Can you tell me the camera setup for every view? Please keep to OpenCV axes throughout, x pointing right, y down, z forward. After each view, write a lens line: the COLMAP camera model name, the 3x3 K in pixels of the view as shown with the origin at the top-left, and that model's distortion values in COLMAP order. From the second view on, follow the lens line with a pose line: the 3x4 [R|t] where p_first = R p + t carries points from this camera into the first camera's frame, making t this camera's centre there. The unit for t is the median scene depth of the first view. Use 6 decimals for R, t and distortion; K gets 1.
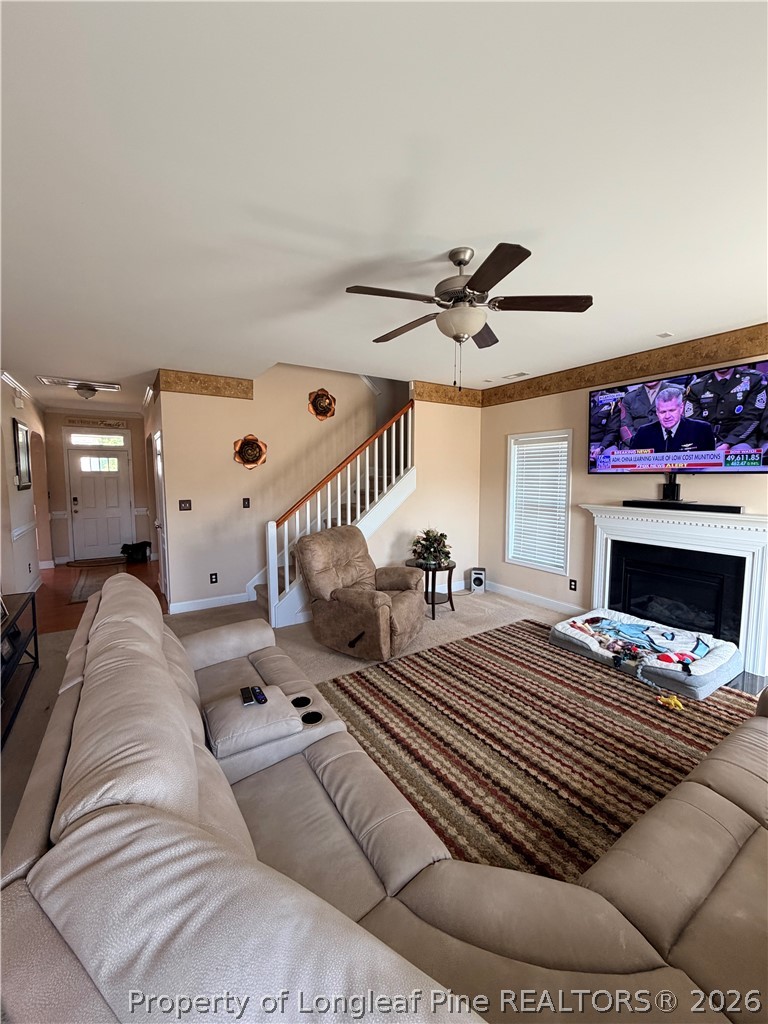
lens RADIAL K [[407.1, 0, 386.1], [0, 407.1, 513.3], [0, 0, 1]] dist [0.002060, -0.000026]
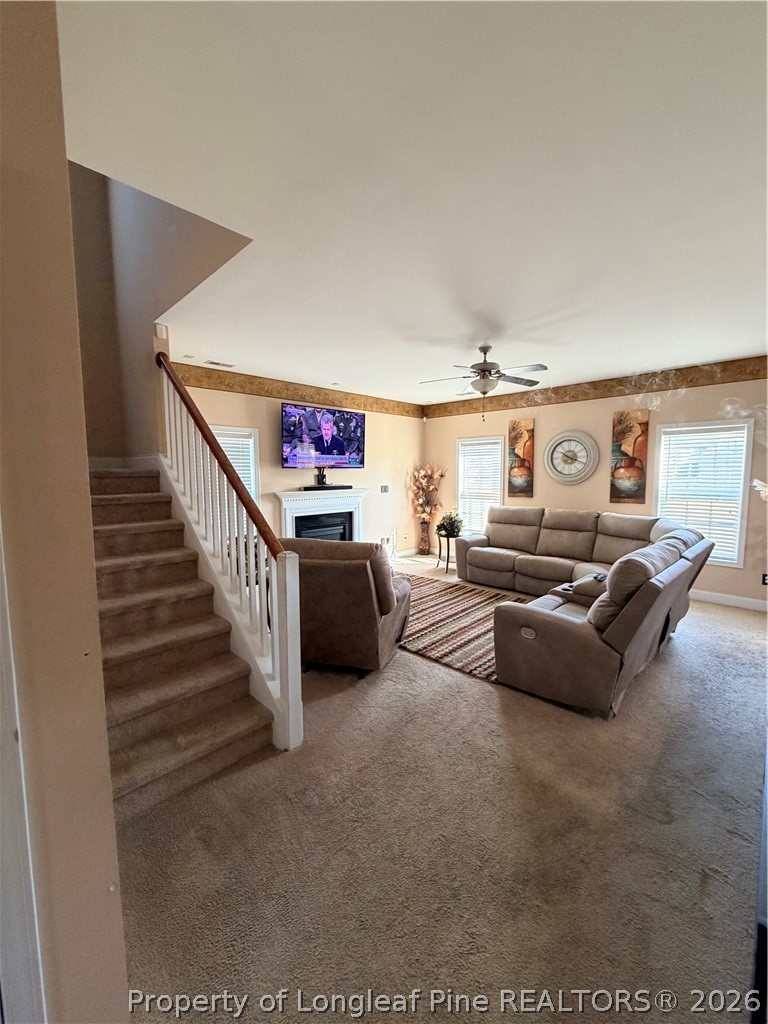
lens RADIAL K [[407.1, 0, 387.1], [0, 407.1, 507.3], [0, 0, 1]] dist [0.002060, -0.000026]
pose [[-0.225645, -0.076745, 0.971182, -0.973618], [0.101690, 0.989591, 0.101826, -0.085802], [-0.968888, 0.121736, -0.215493, 1.174047]]
